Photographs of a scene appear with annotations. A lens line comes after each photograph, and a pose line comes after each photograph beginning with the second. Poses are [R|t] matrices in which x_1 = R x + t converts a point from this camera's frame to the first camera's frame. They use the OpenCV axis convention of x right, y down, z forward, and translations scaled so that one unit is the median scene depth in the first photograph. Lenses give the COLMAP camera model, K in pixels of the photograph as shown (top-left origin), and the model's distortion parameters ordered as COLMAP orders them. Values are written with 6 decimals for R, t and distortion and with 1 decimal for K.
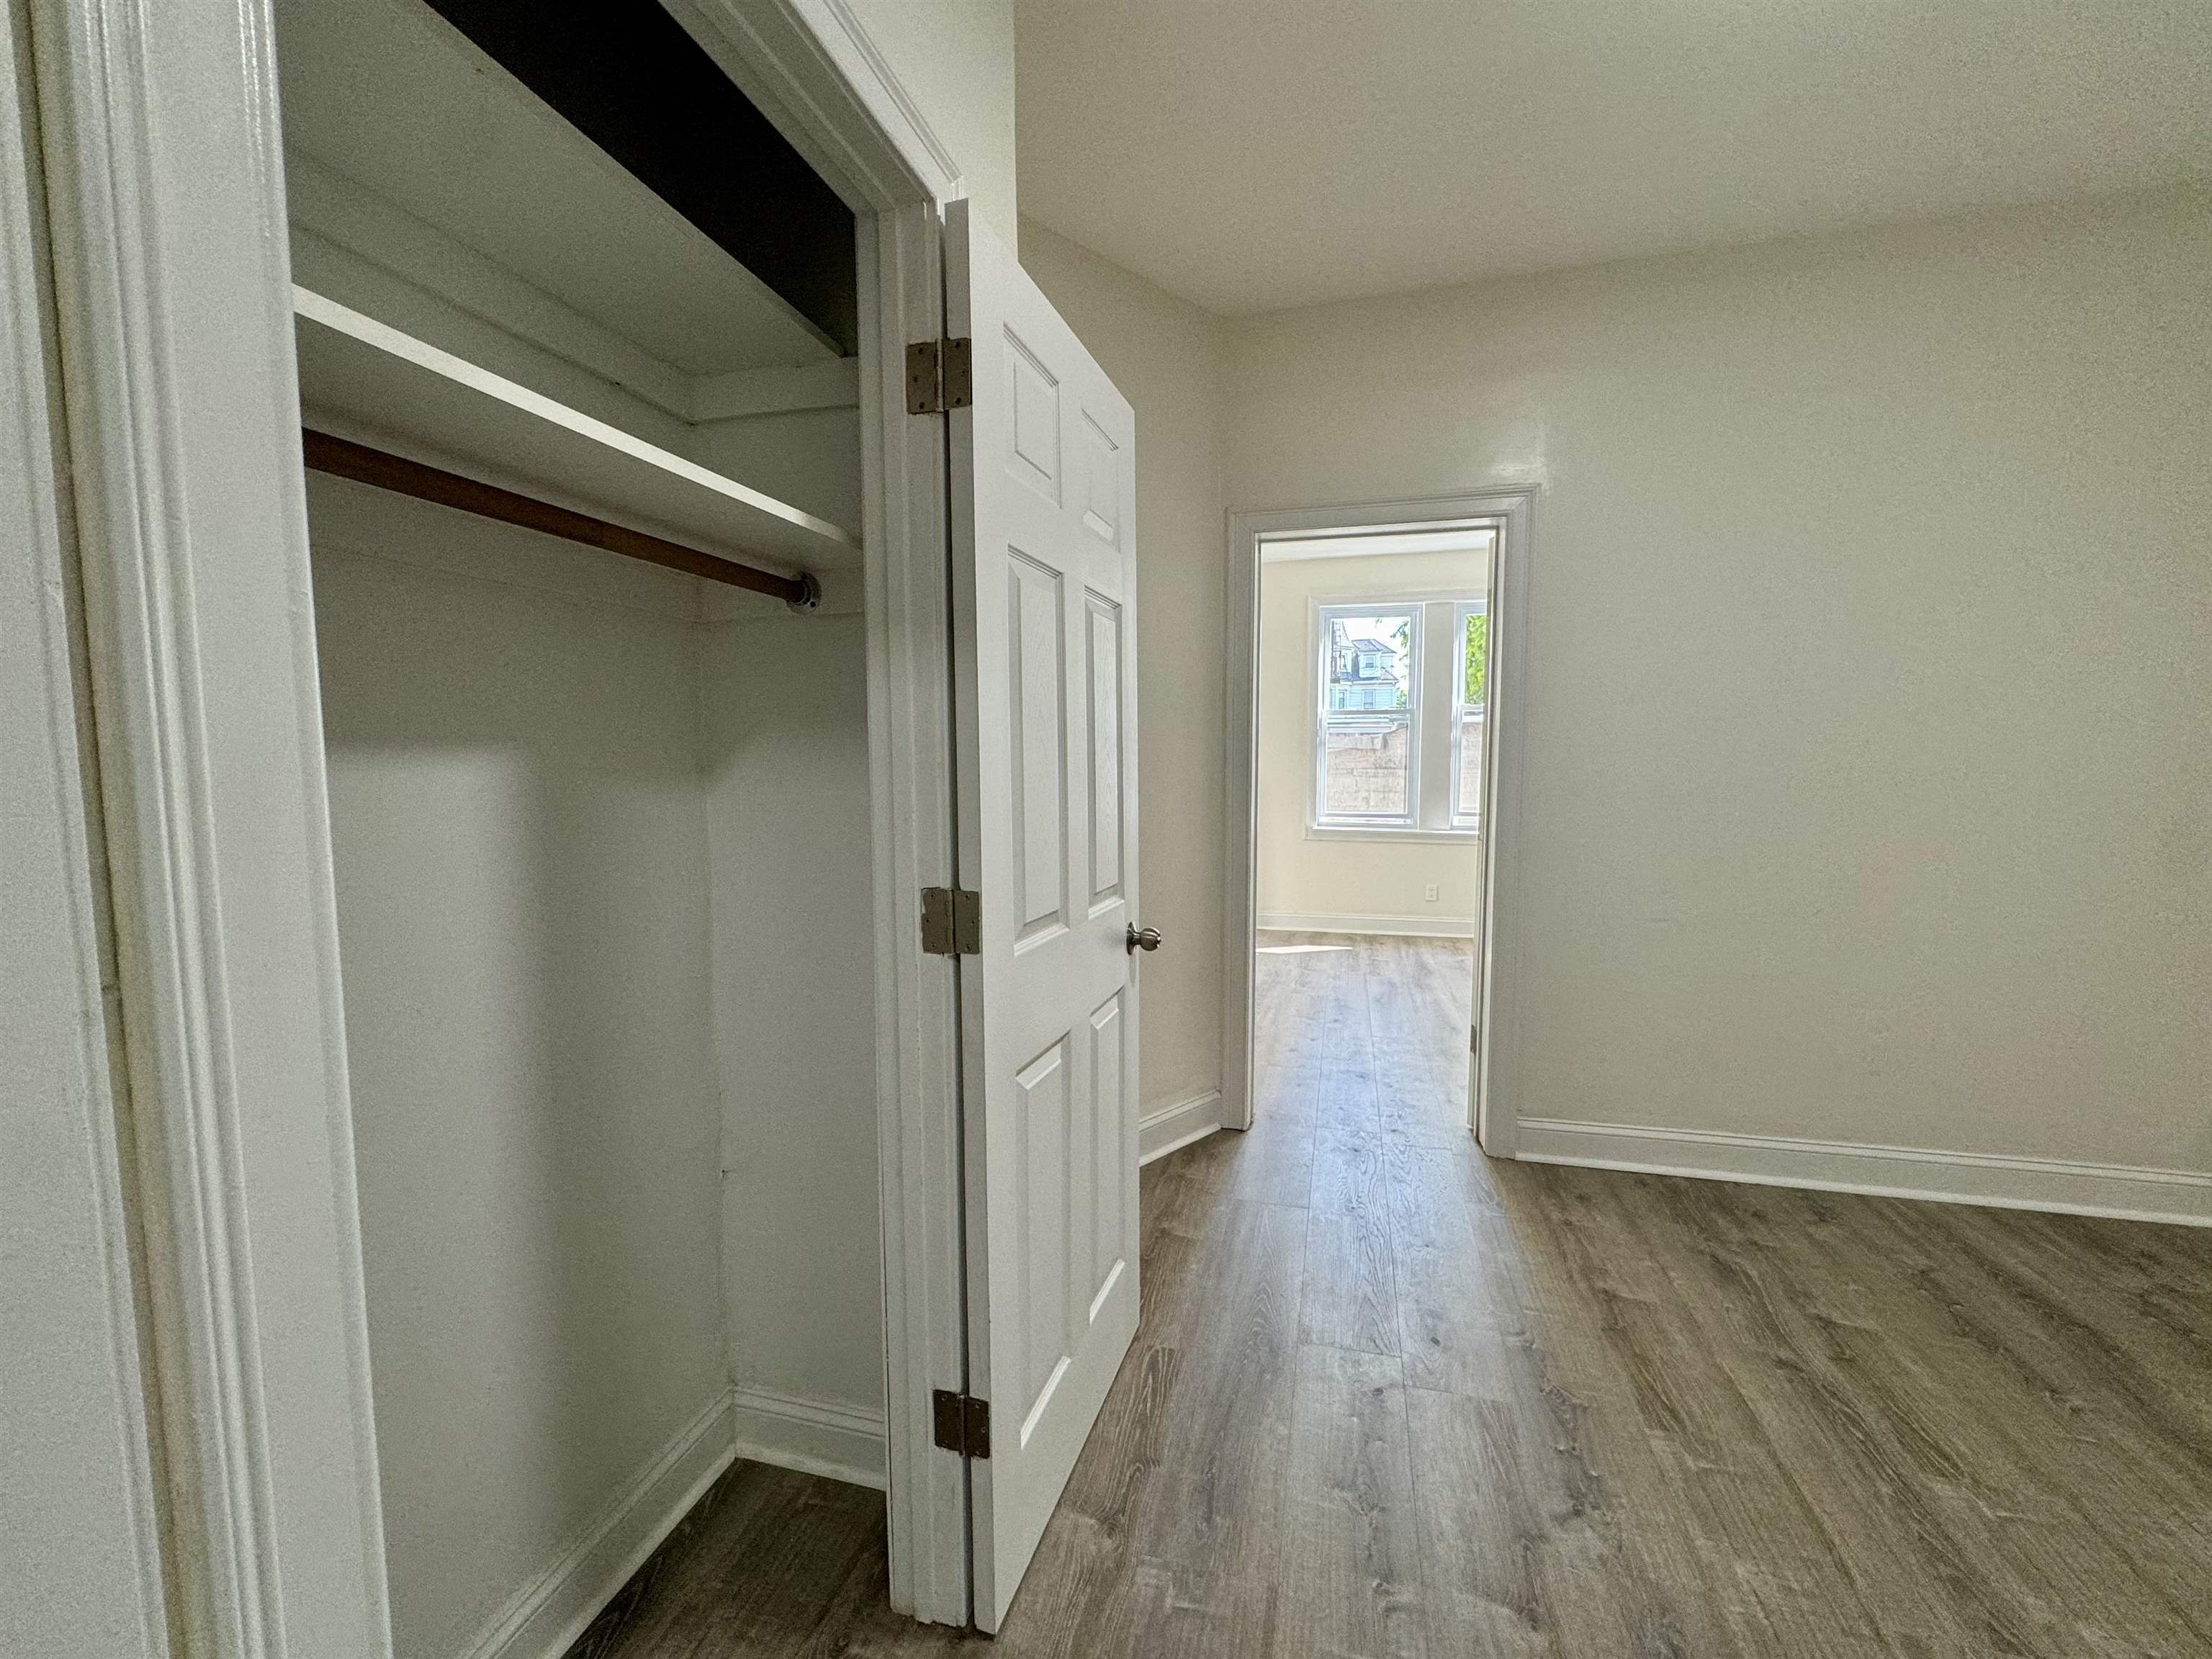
lens RADIAL K [[878.3, 0, 1108.4], [0, 878.3, 835.0], [0, 0, 1]] dist [0.000093, -0.000036]
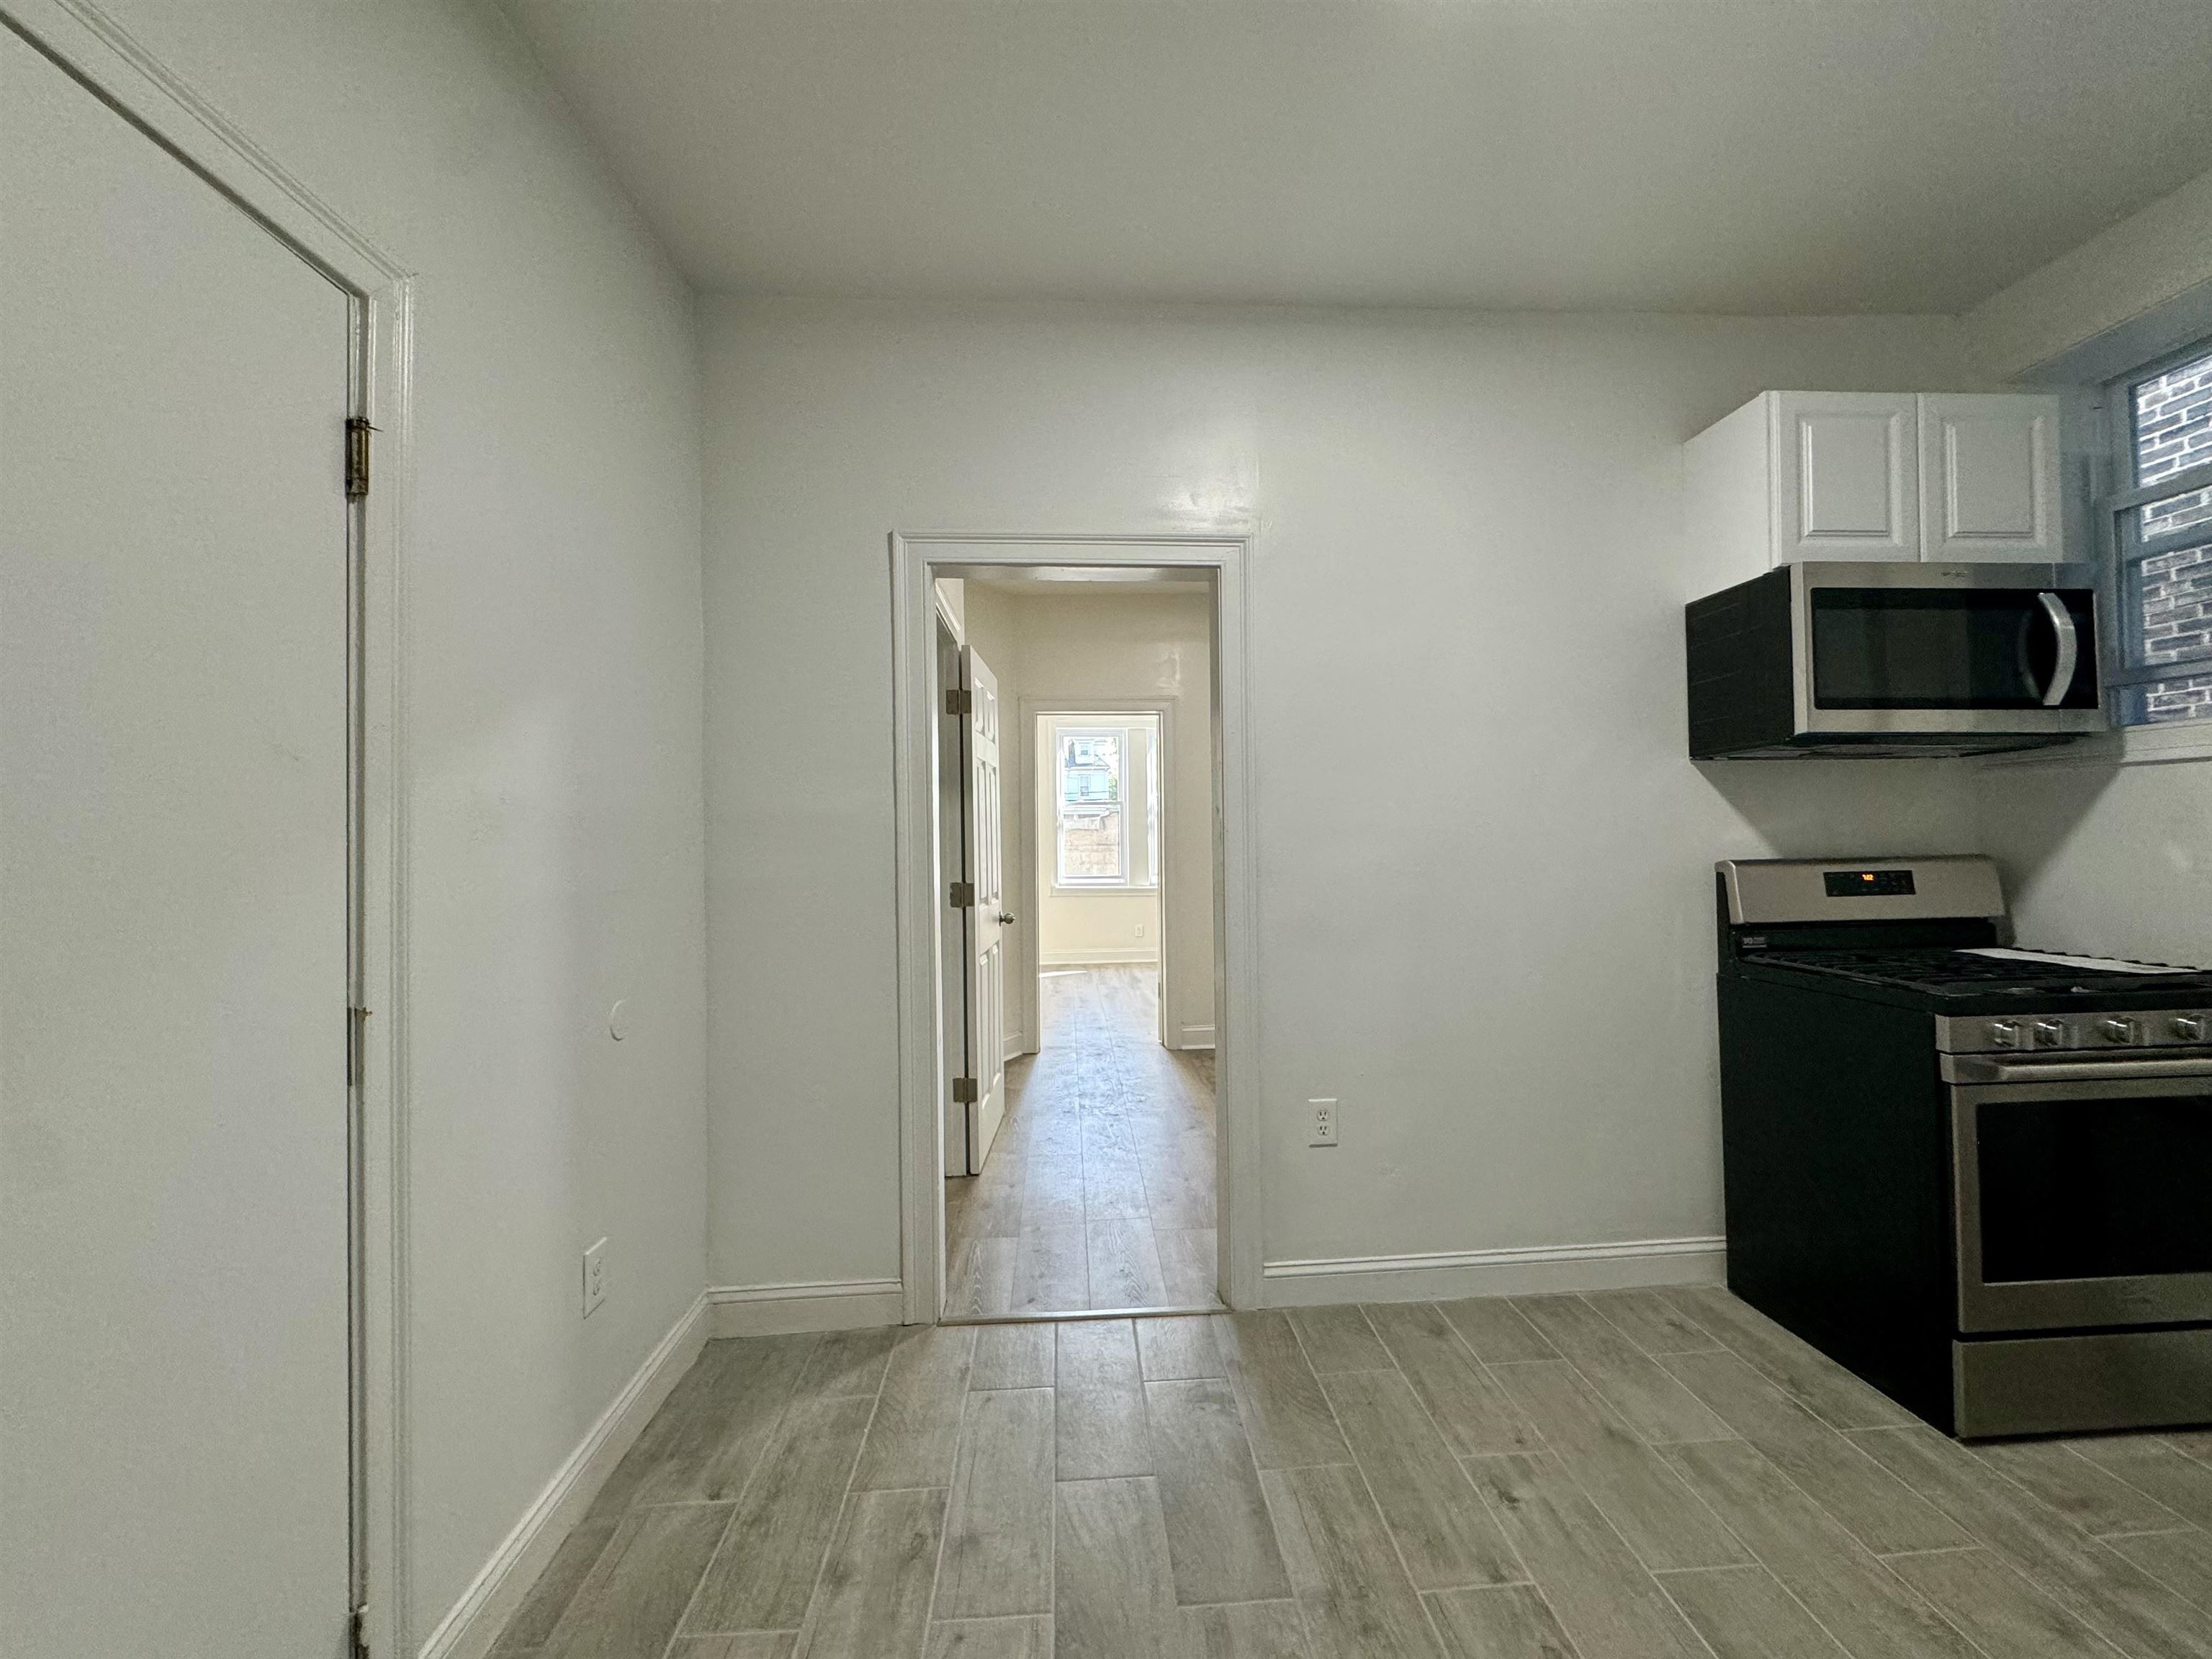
lens RADIAL K [[878.3, 0, 1110.1], [0, 878.3, 826.7], [0, 0, 1]] dist [0.000093, -0.000036]
pose [[0.950651, -0.002808, 0.310249, -0.184896], [0.034070, 0.994857, -0.095392, 0.051355], [-0.308386, 0.101254, 0.945857, -0.549052]]
